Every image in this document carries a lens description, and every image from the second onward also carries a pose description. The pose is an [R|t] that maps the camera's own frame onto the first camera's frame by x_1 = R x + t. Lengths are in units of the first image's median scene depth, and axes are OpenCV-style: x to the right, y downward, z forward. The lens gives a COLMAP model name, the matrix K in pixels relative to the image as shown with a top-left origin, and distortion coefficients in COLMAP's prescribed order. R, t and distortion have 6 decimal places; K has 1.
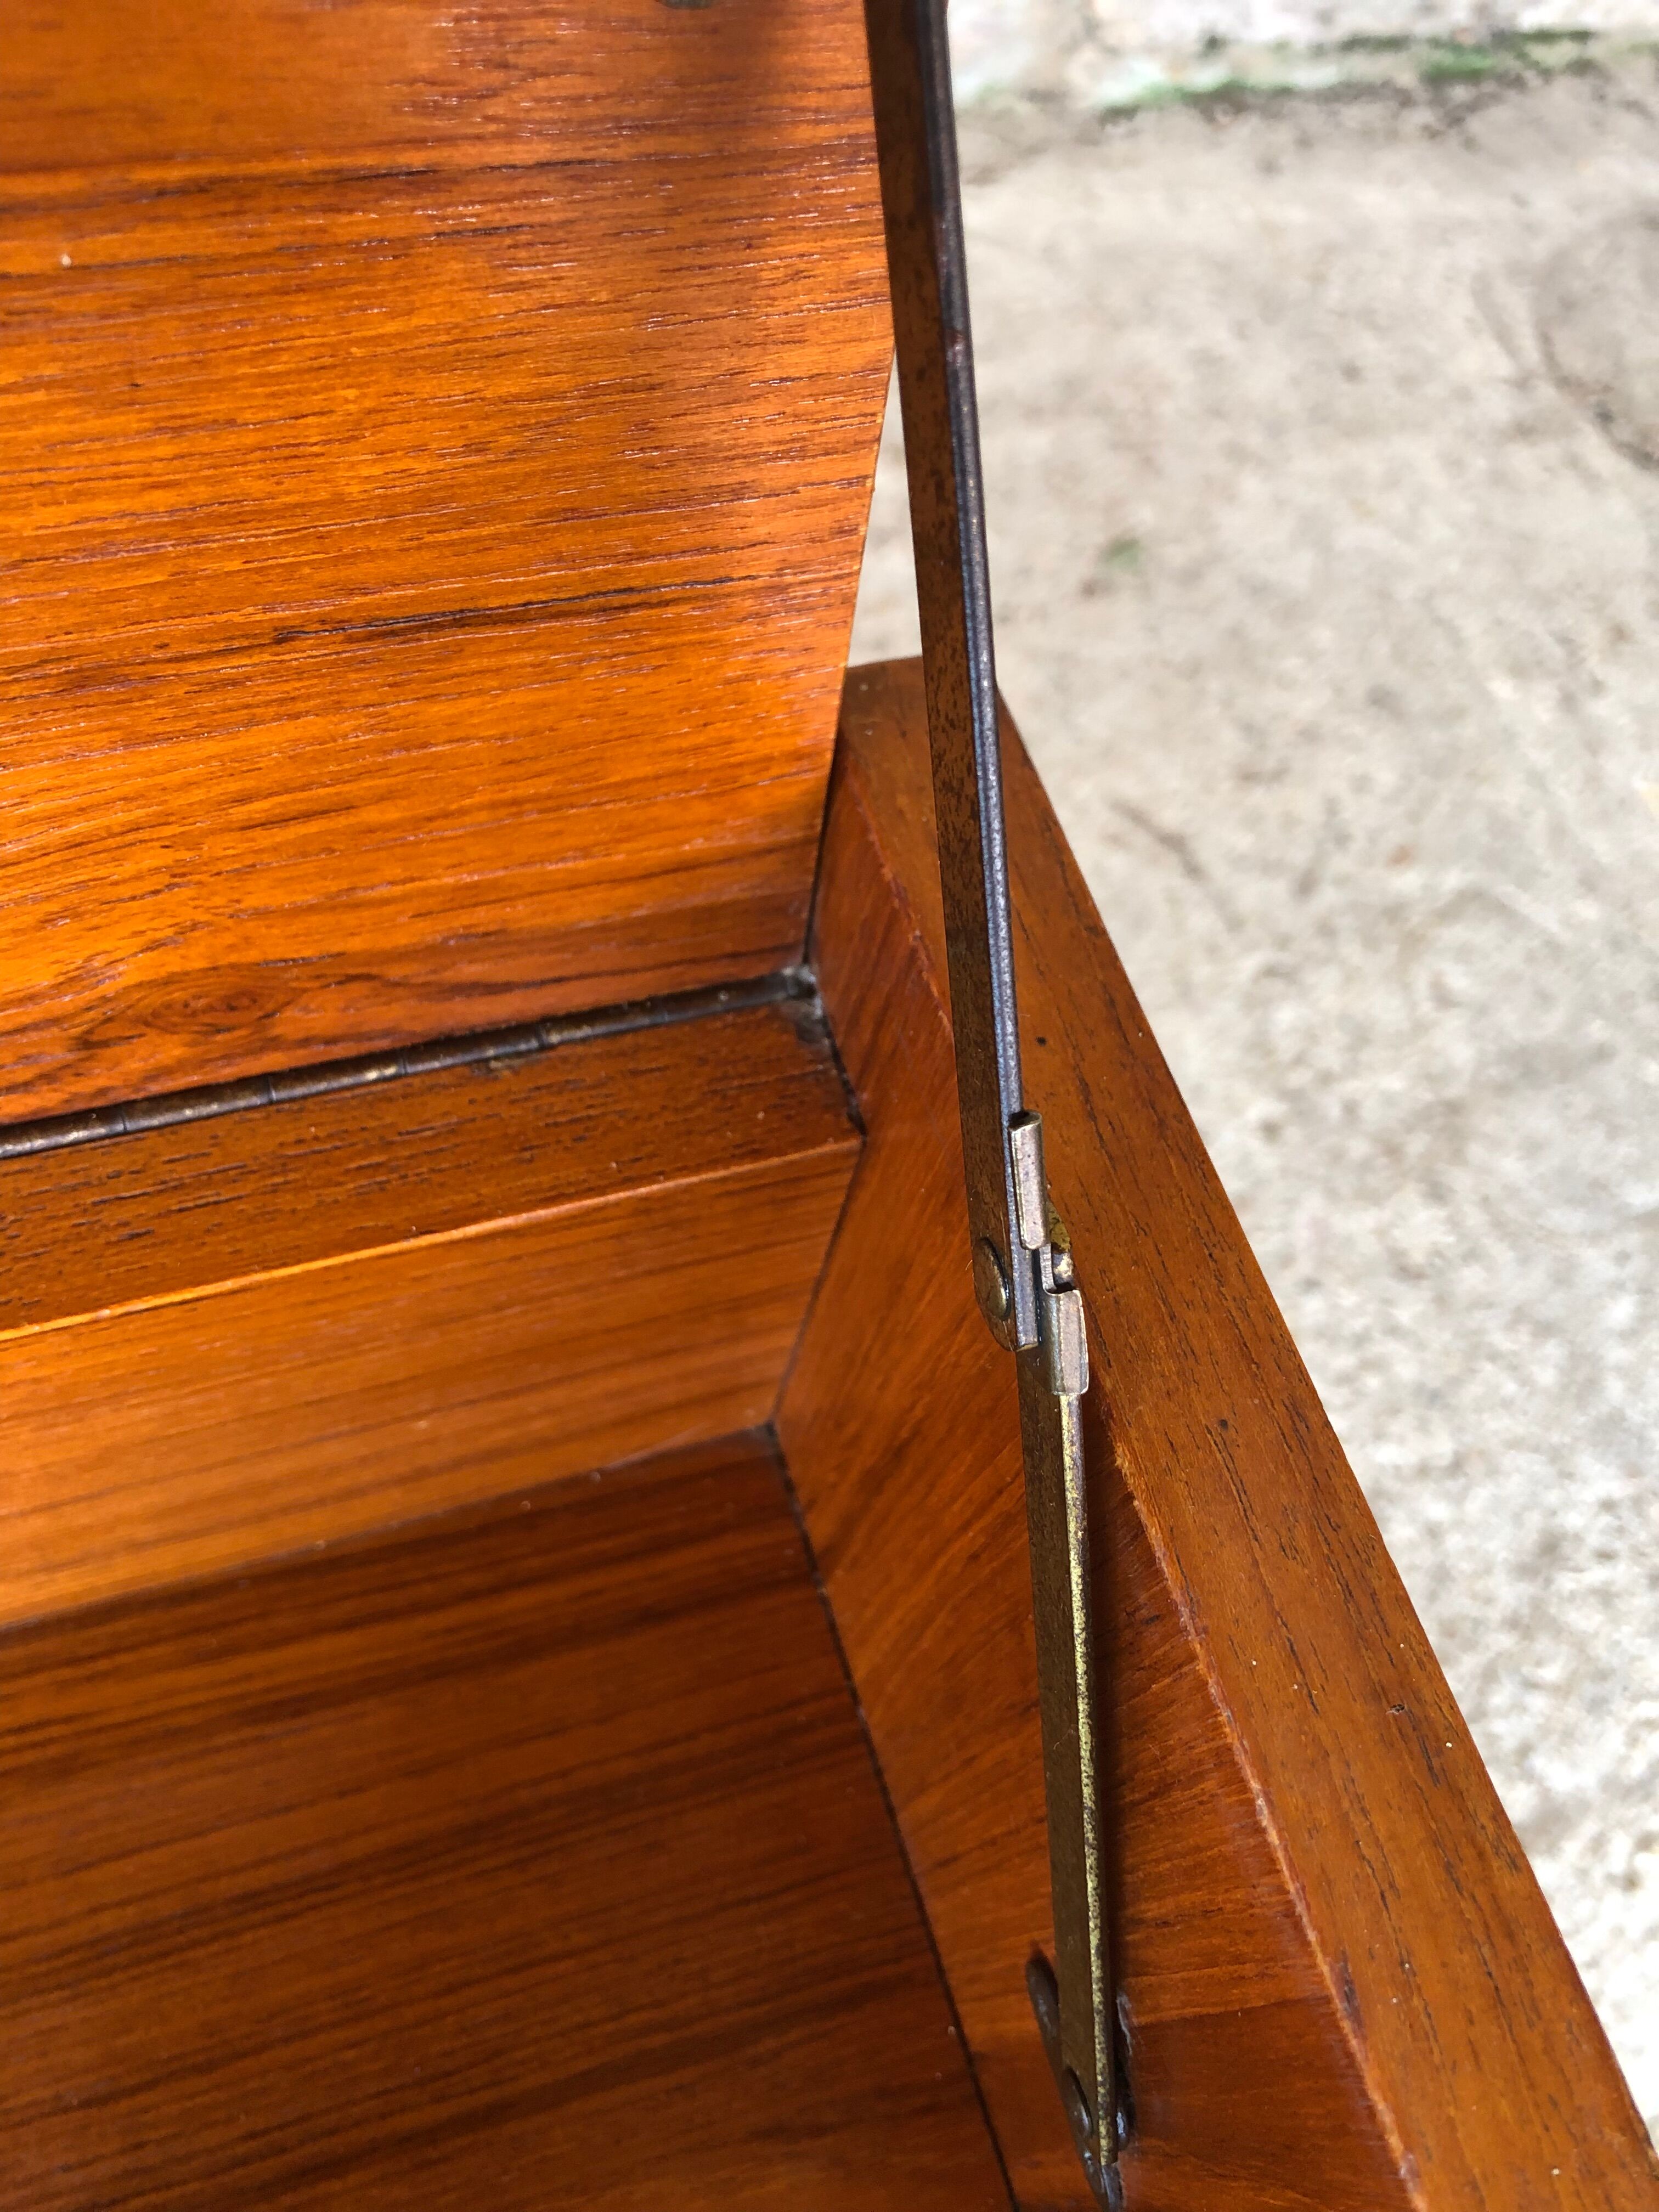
lens RADIAL K [[1838.8, 0, 873.7], [0, 1838.8, 1112.3], [0, 0, 1]] dist [0.003879, 0.011183]
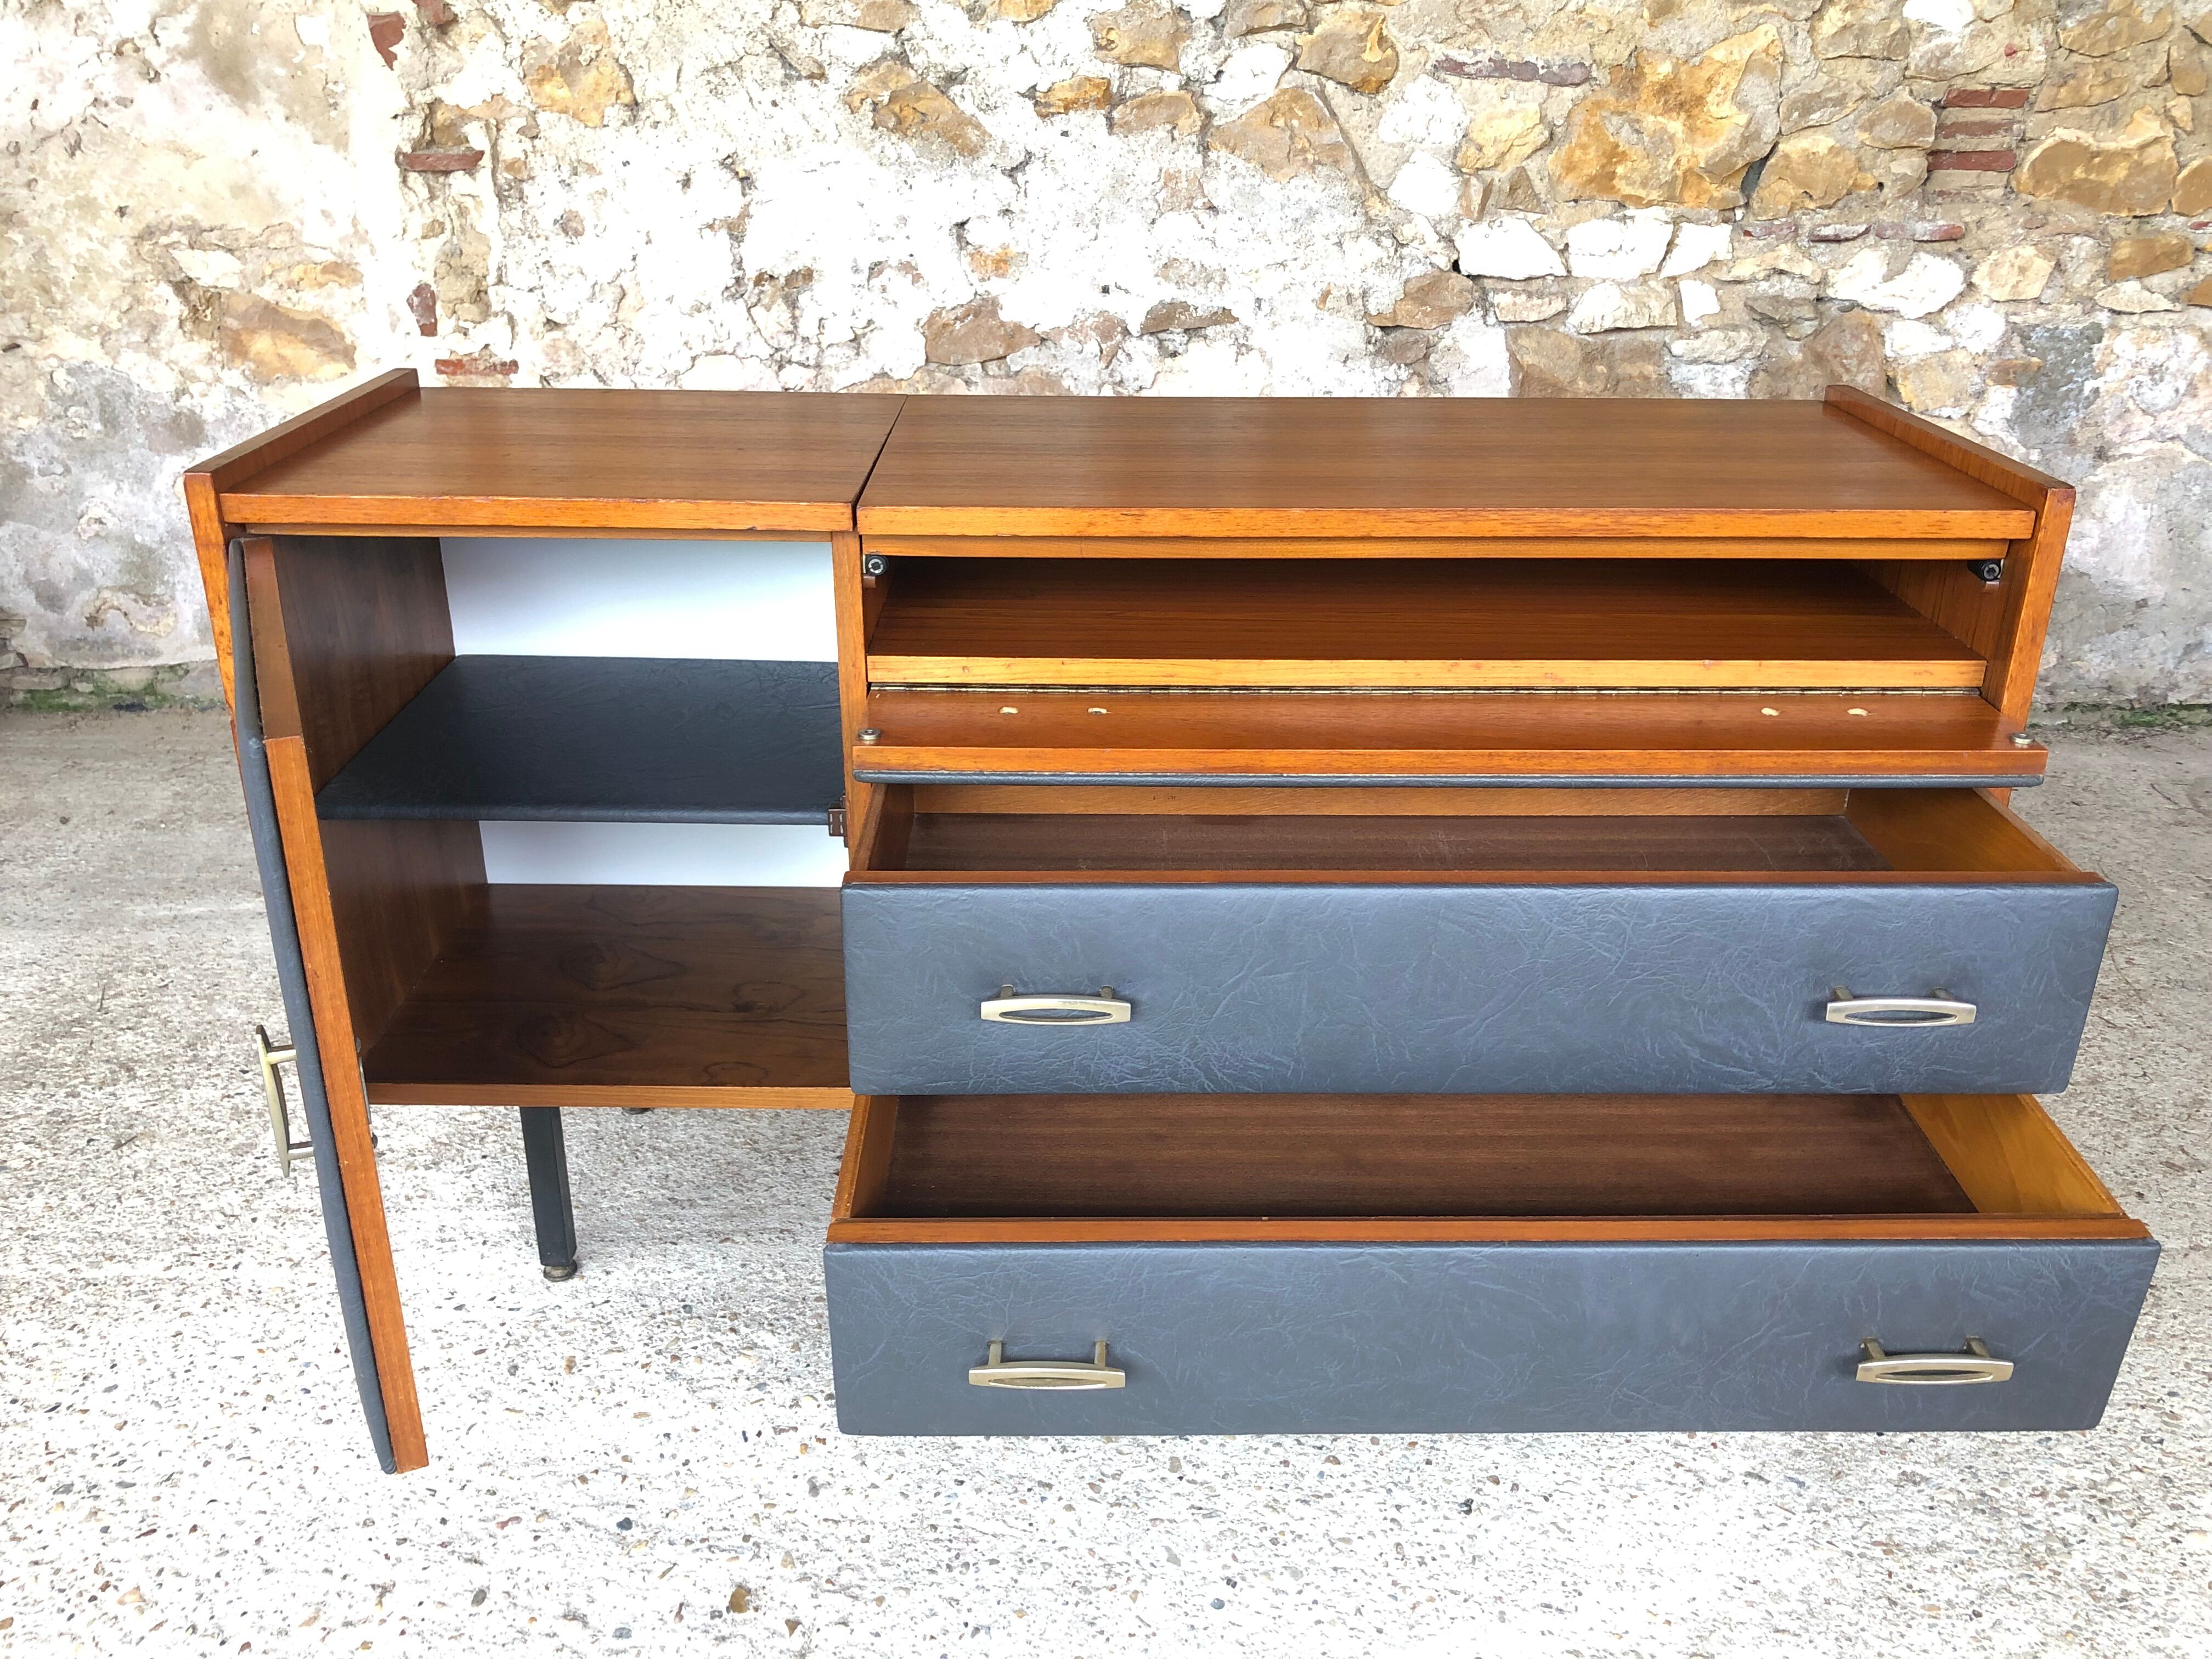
lens RADIAL K [[1838.8, 0, 1115.2], [0, 1838.8, 814.6], [0, 0, 1]] dist [0.003879, 0.011183]
pose [[0.942959, -0.012940, -0.332658, -0.063864], [-0.202785, 0.770145, -0.604777, 1.124205], [0.264021, 0.637738, 0.723591, -0.776840]]
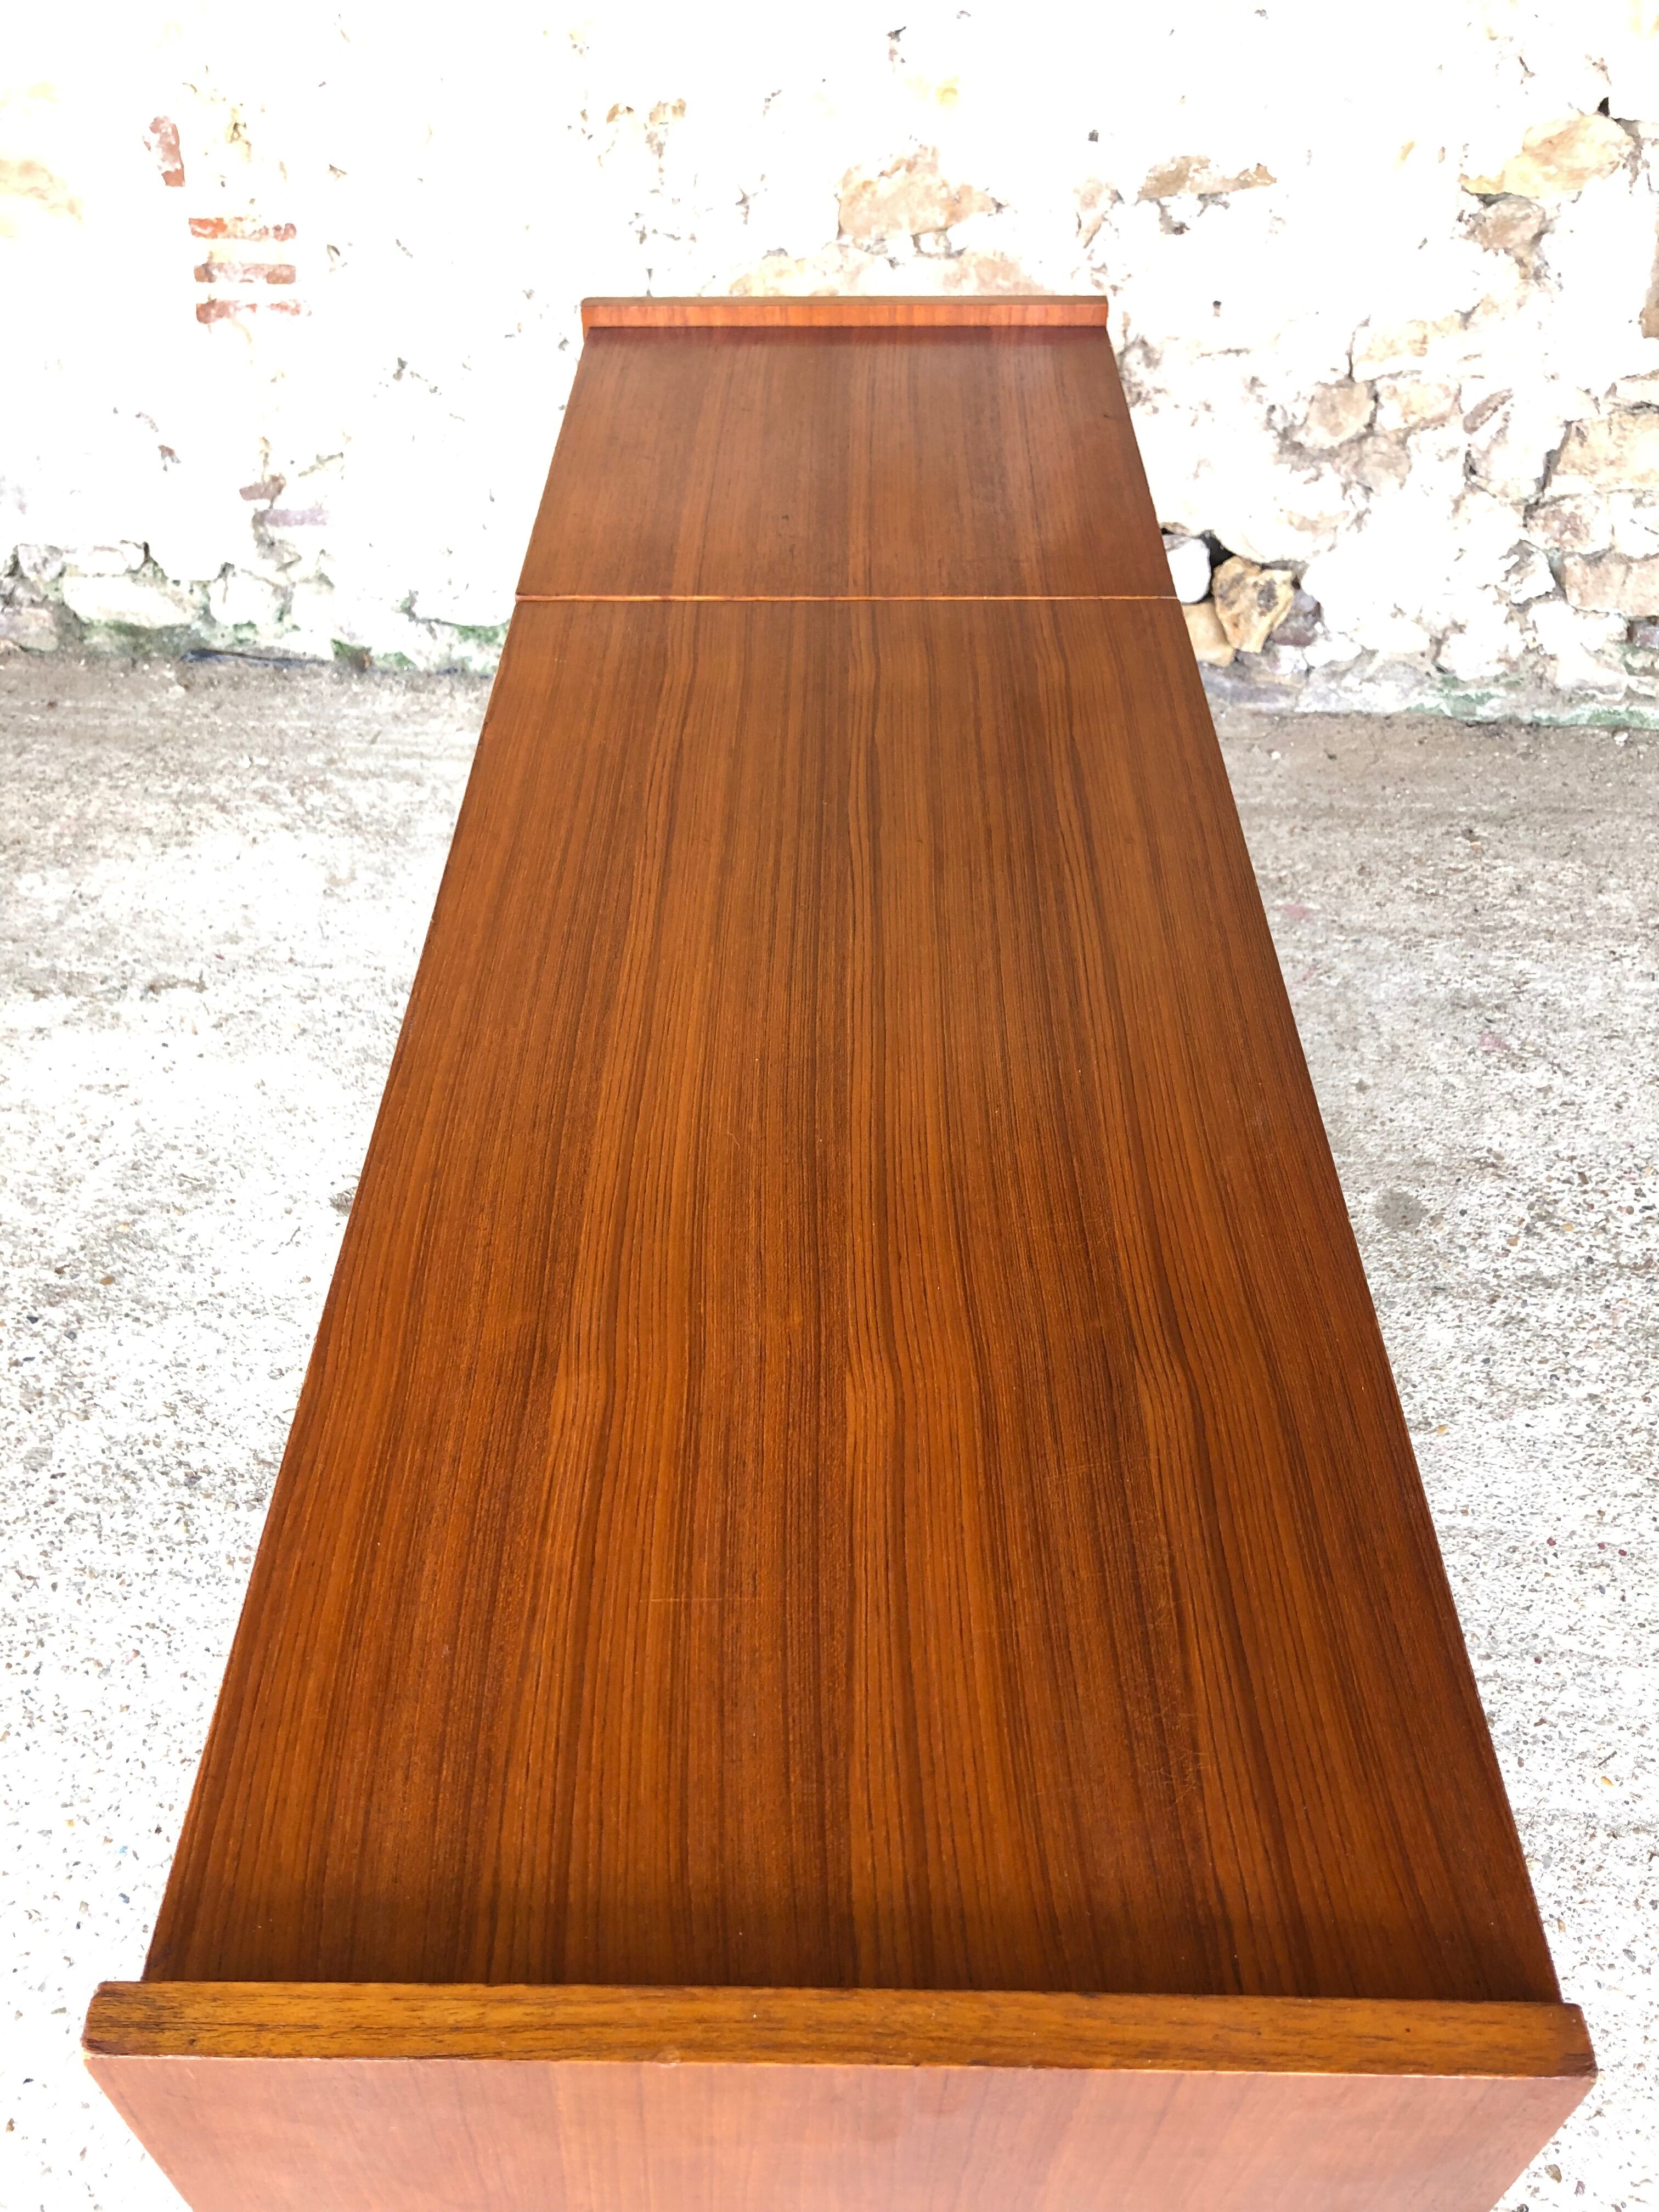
lens RADIAL K [[1838.8, 0, 814.7], [0, 1838.8, 1100.9], [0, 0, 1]] dist [0.003879, 0.011183]
pose [[0.912858, 0.152313, -0.378803, -0.298582], [-0.270109, 0.921041, -0.280580, 0.566826], [0.306157, 0.358447, 0.881920, -0.749434]]
